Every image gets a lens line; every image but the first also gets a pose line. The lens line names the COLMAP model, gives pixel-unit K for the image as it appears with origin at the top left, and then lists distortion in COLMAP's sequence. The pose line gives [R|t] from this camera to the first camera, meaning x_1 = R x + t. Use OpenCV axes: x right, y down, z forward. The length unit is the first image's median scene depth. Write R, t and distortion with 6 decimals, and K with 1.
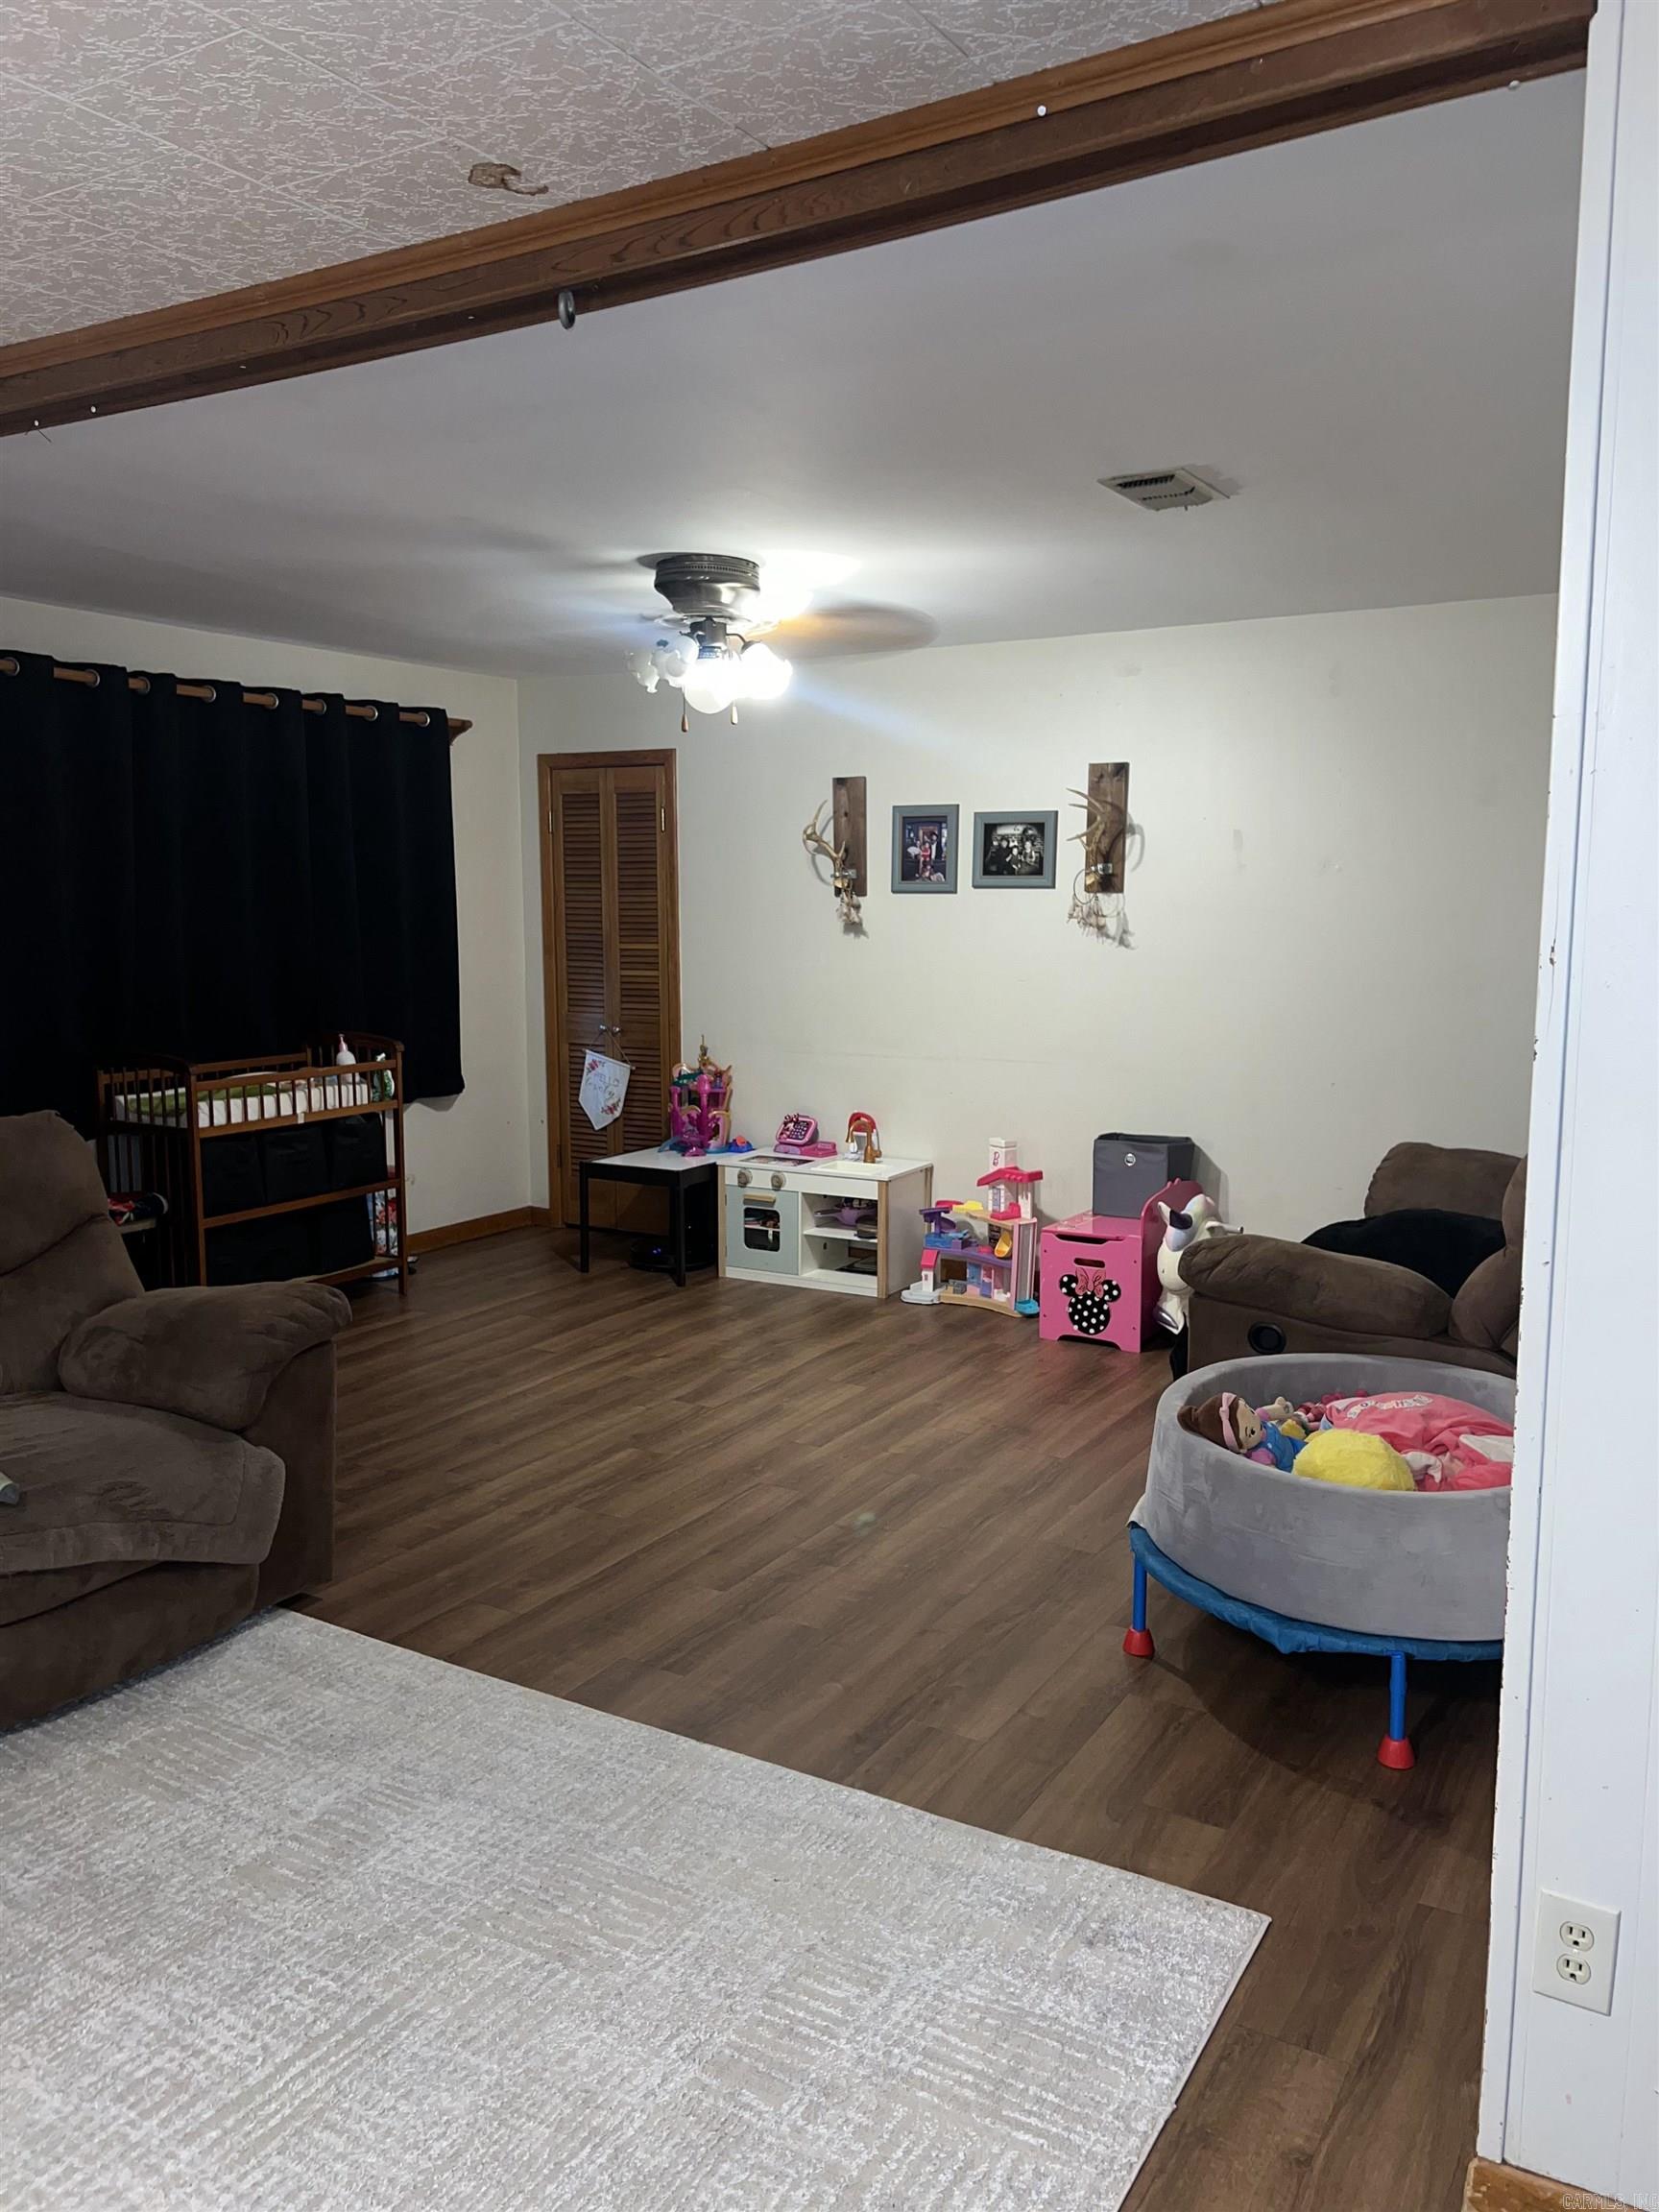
lens RADIAL K [[1646.5, 0, 858.6], [0, 1646.5, 1121.1], [0, 0, 1]] dist [0.063550, -0.073357]
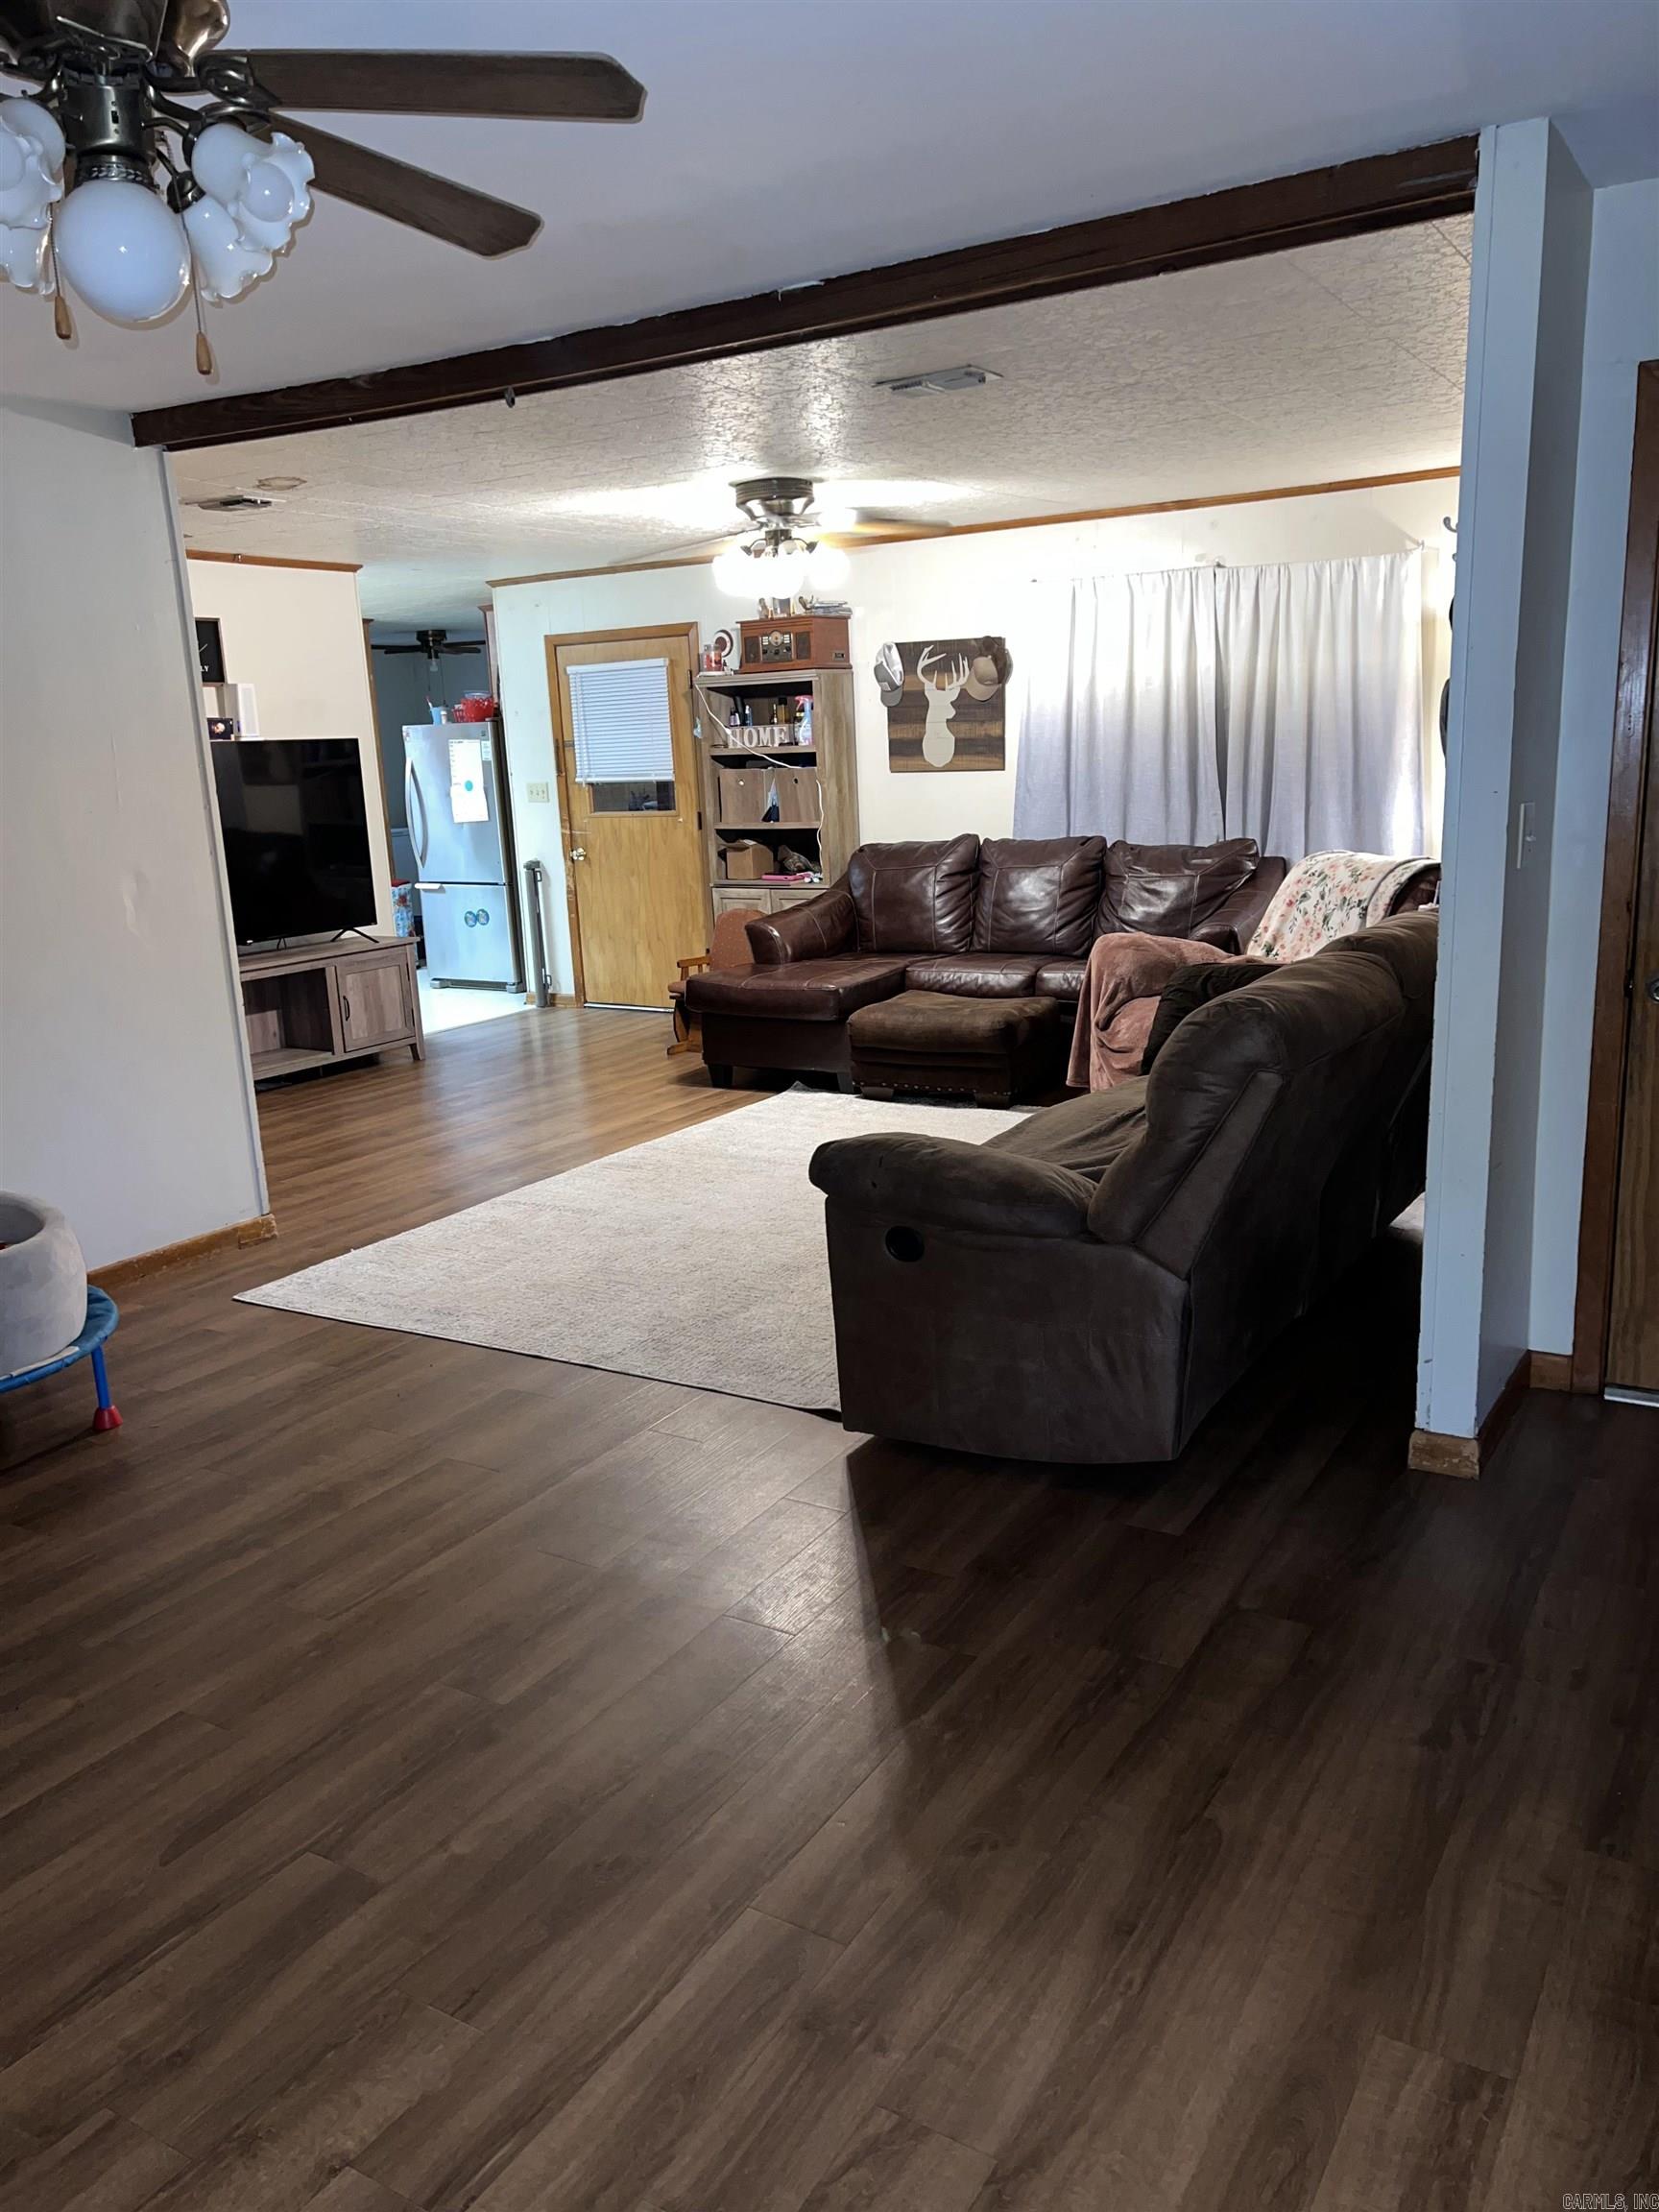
lens RADIAL K [[1646.5, 0, 840.7], [0, 1646.5, 1109.7], [0, 0, 1]] dist [0.063550, -0.073357]
pose [[-0.998744, 0.039325, 0.031044, -0.207426], [0.047775, 0.934144, 0.353684, -0.146431], [-0.015091, 0.354723, -0.934850, 1.075943]]
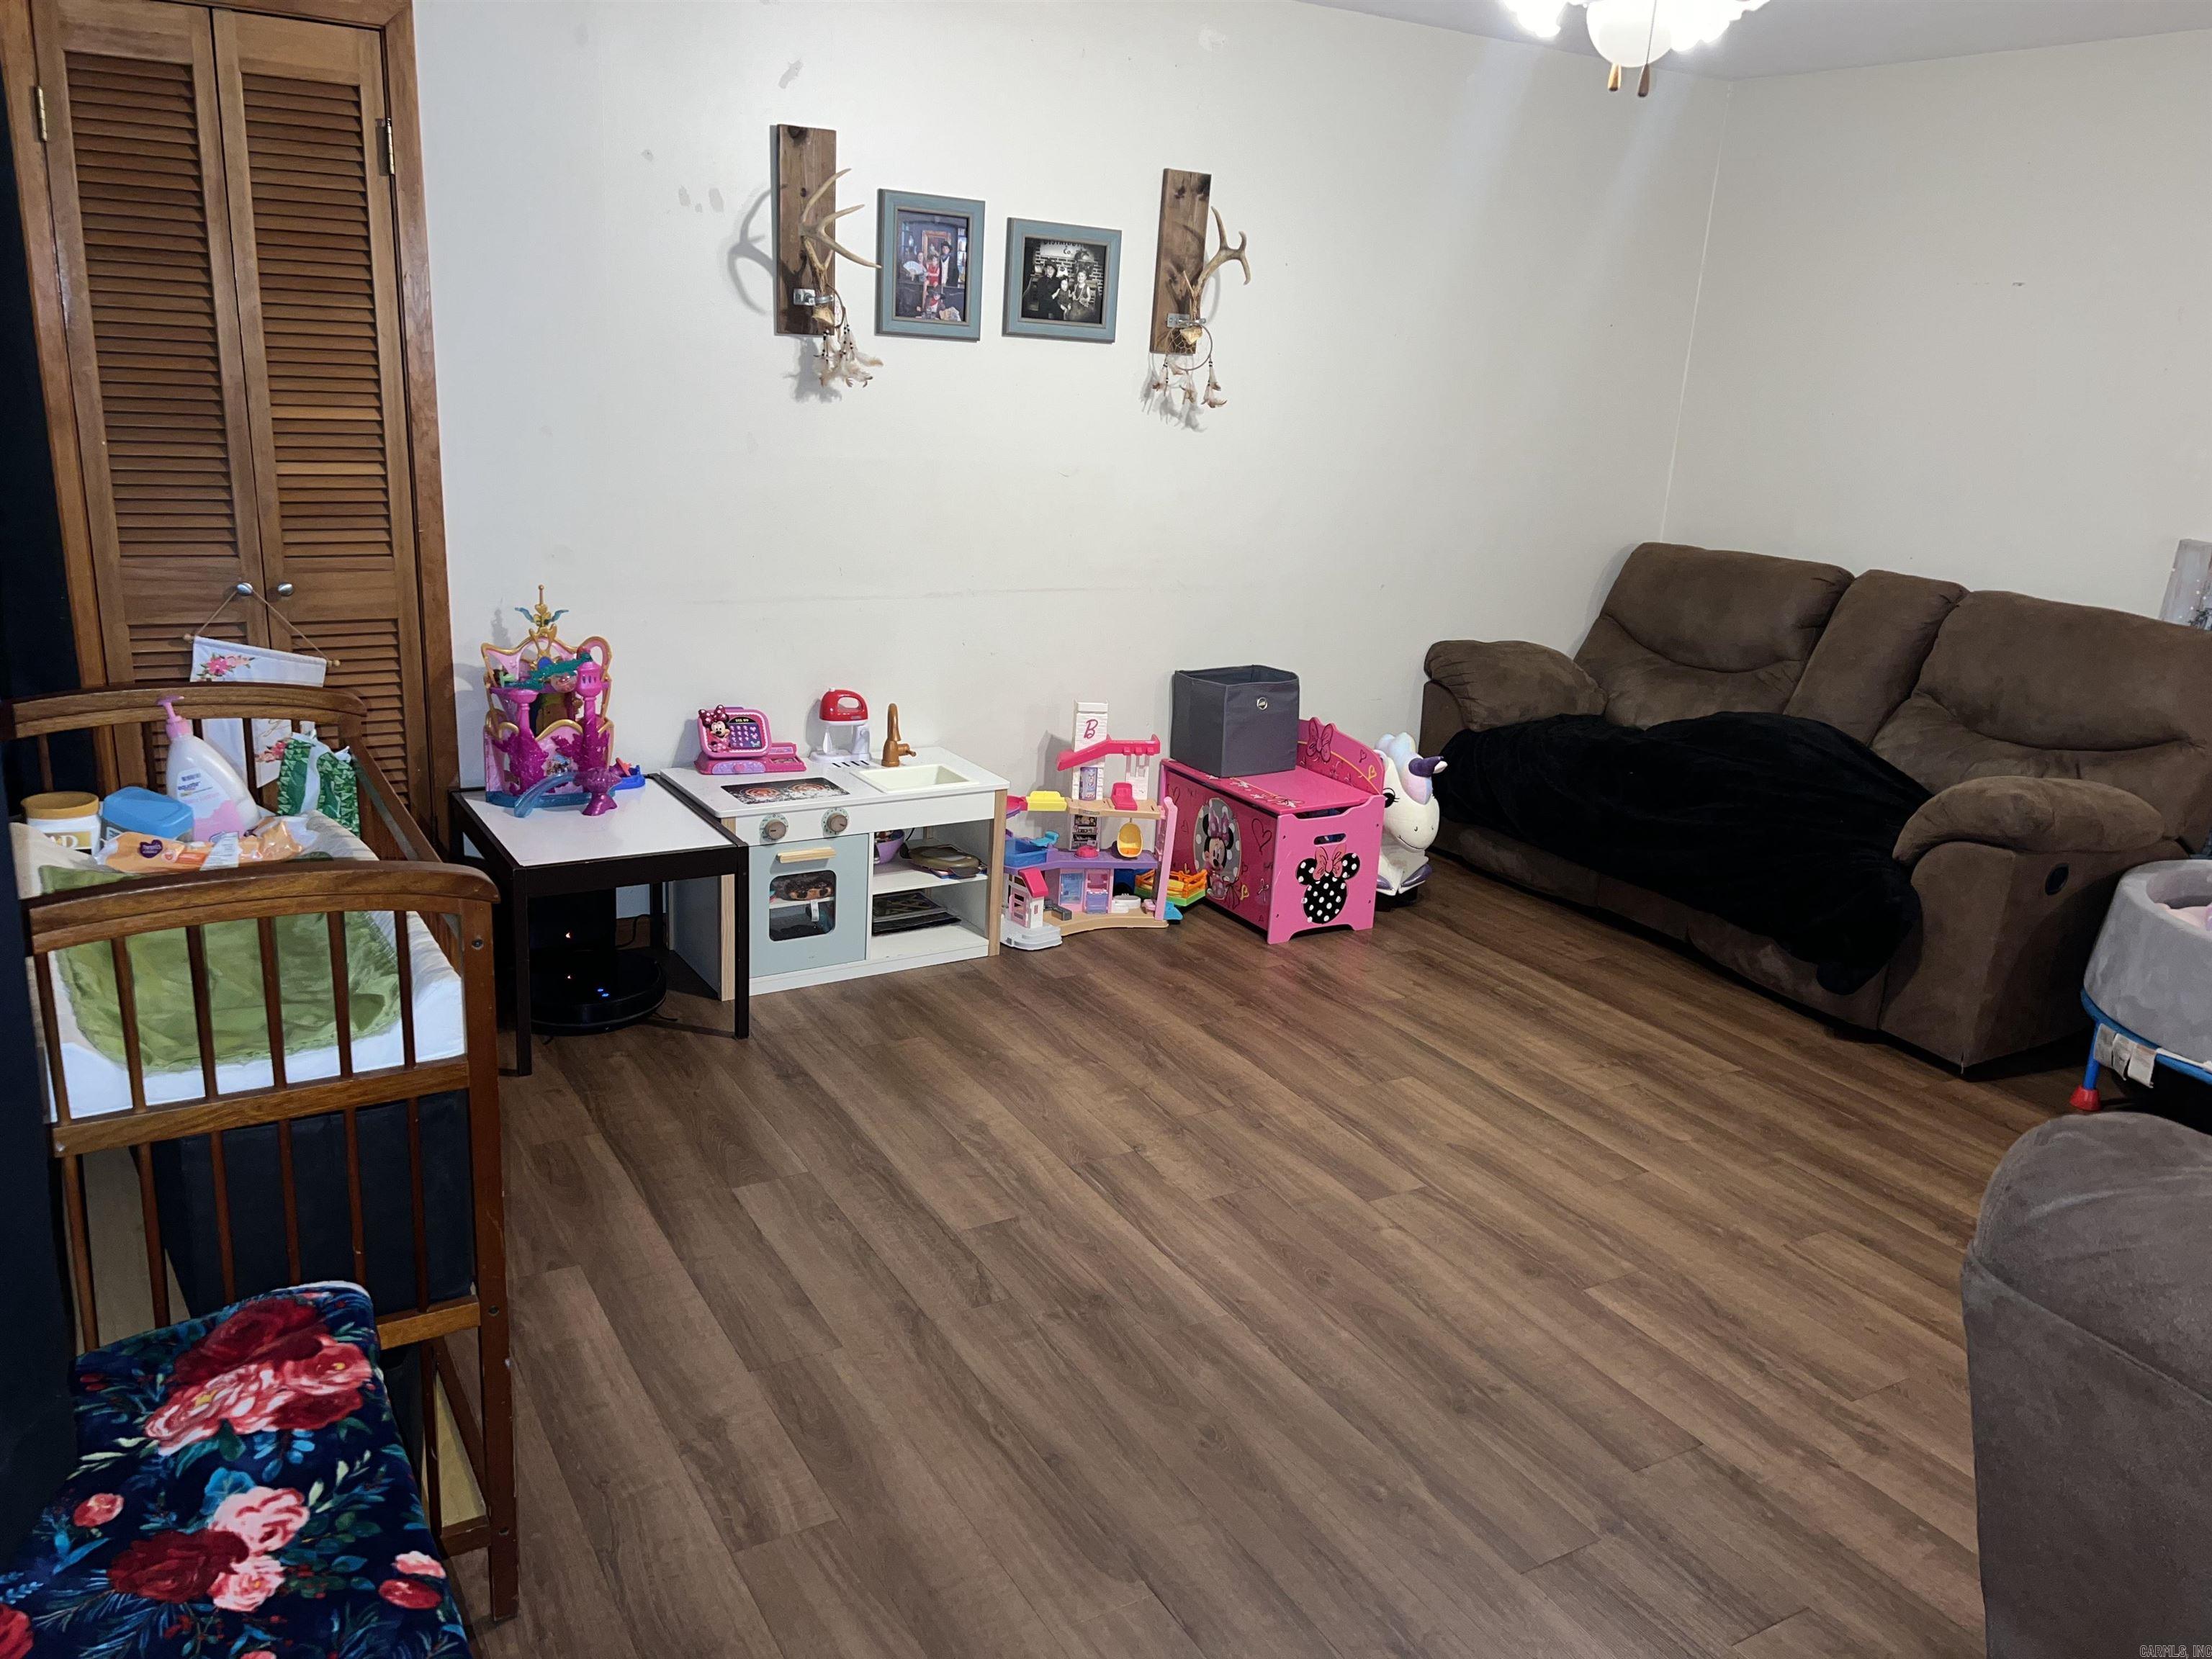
lens RADIAL K [[1646.5, 0, 1111.8], [0, 1646.5, 836.1], [0, 0, 1]] dist [0.063550, -0.073357]
pose [[0.481207, -0.229269, 0.846094, -0.534288], [0.057694, 0.971383, 0.230406, -0.096900], [-0.874706, -0.062058, 0.480664, 0.628994]]
